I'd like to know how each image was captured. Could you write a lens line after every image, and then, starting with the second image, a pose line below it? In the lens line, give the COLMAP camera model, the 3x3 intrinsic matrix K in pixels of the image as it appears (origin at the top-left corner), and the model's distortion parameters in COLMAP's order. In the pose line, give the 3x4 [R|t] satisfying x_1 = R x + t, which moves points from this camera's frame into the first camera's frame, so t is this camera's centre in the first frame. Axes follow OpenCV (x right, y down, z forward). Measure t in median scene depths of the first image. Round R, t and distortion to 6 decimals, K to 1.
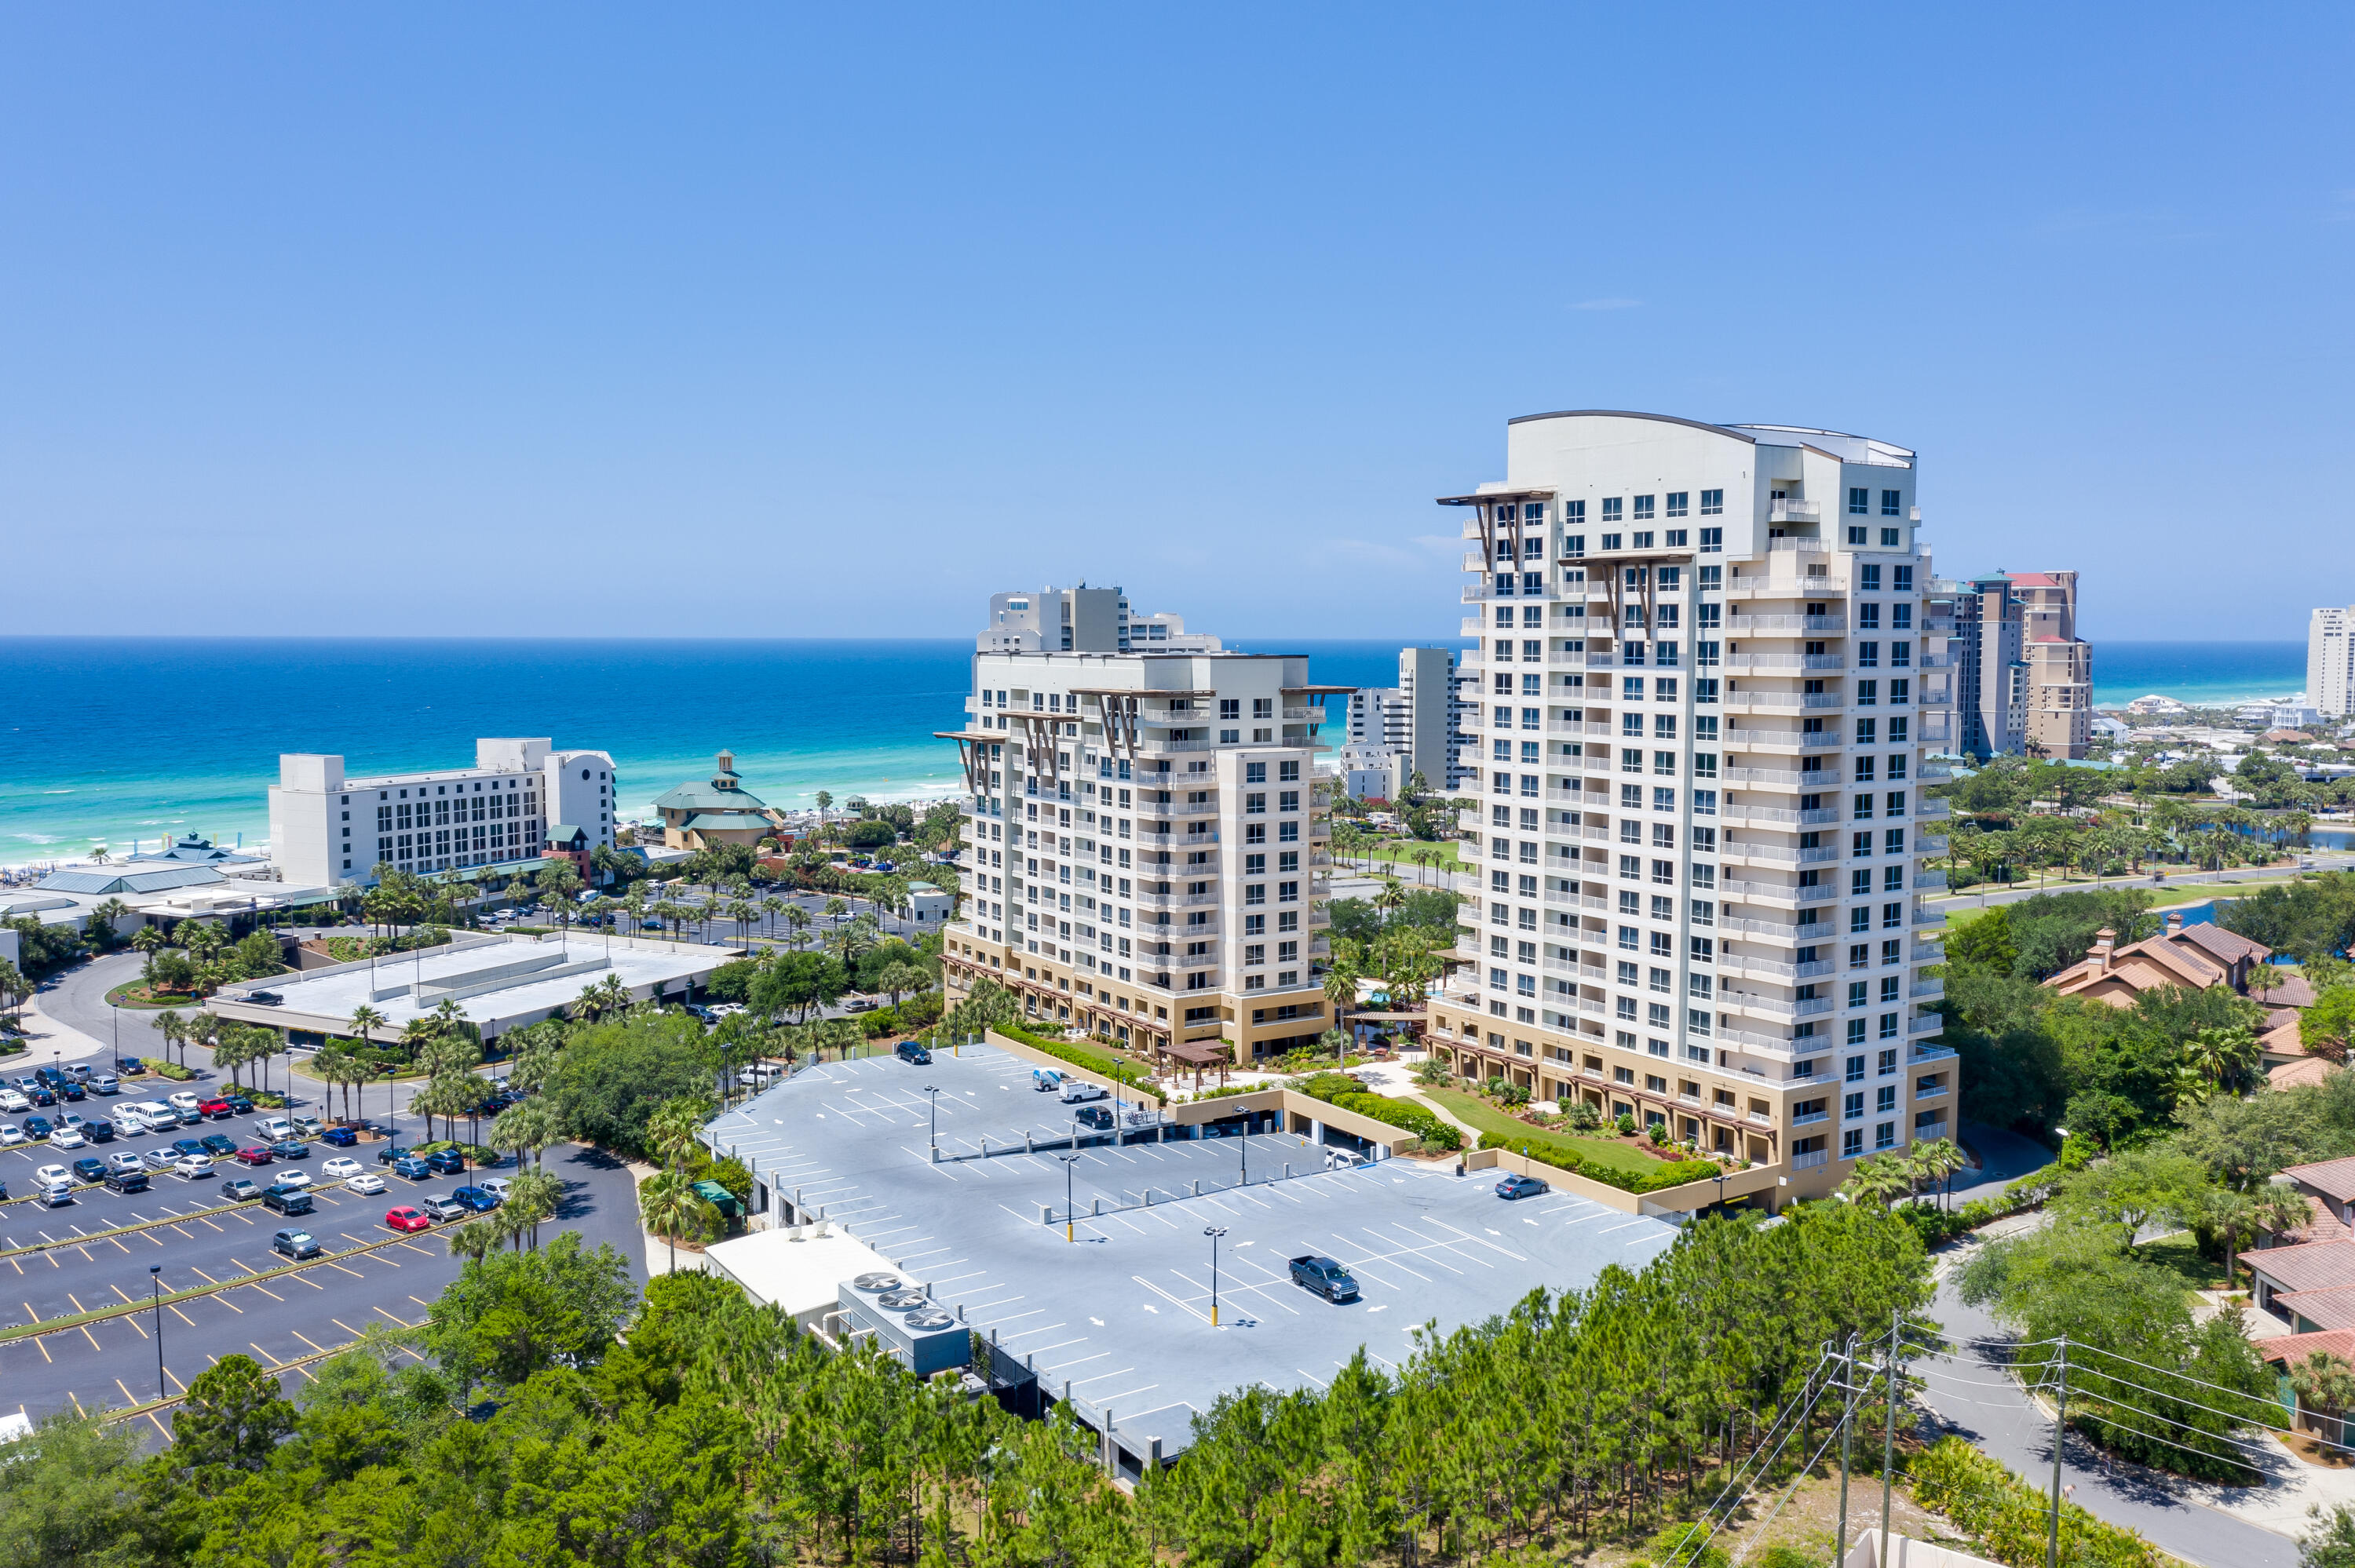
lens RADIAL K [[1909.5, 0, 1180.0], [0, 1909.5, 856.4], [0, 0, 1]] dist [0.004348, 0.001812]
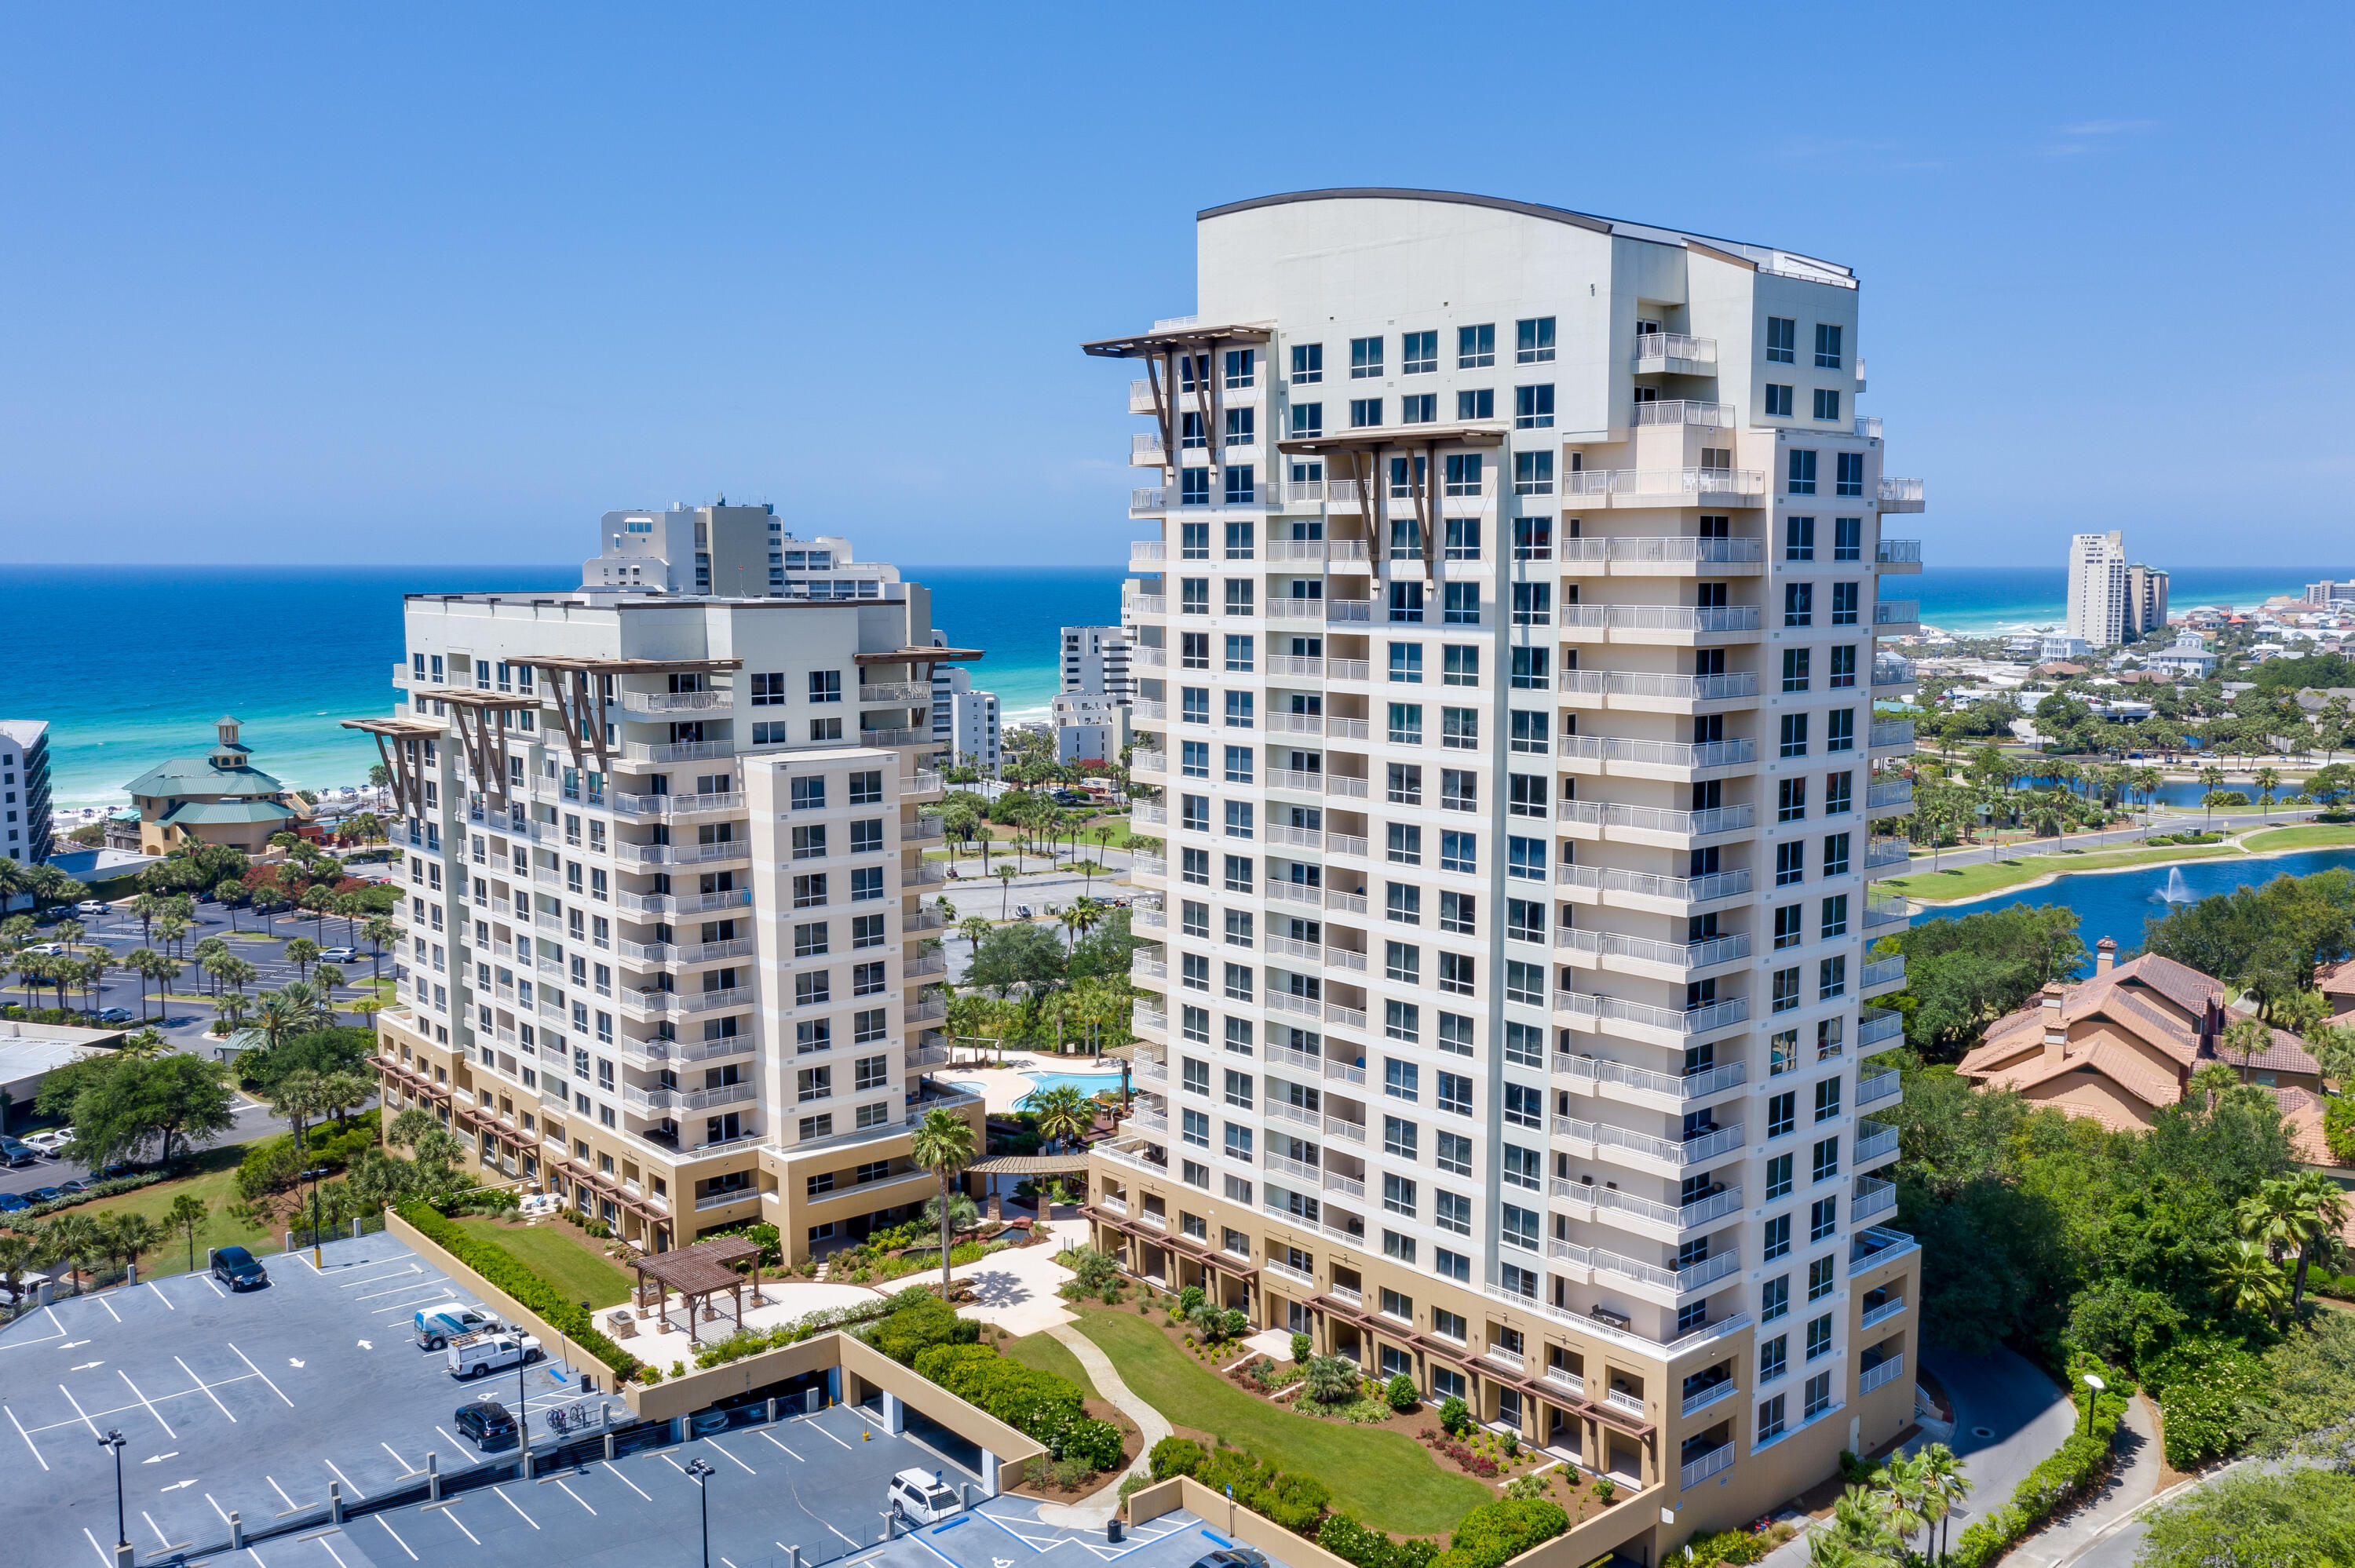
lens RADIAL K [[1909.5, 0, 1180.0], [0, 1909.5, 856.4], [0, 0, 1]] dist [0.004348, 0.001812]
pose [[0.992199, -0.019596, 0.123117, 0.090711], [0.014875, 0.999123, 0.039146, -0.050060], [-0.123776, -0.037009, 0.991620, 0.404688]]
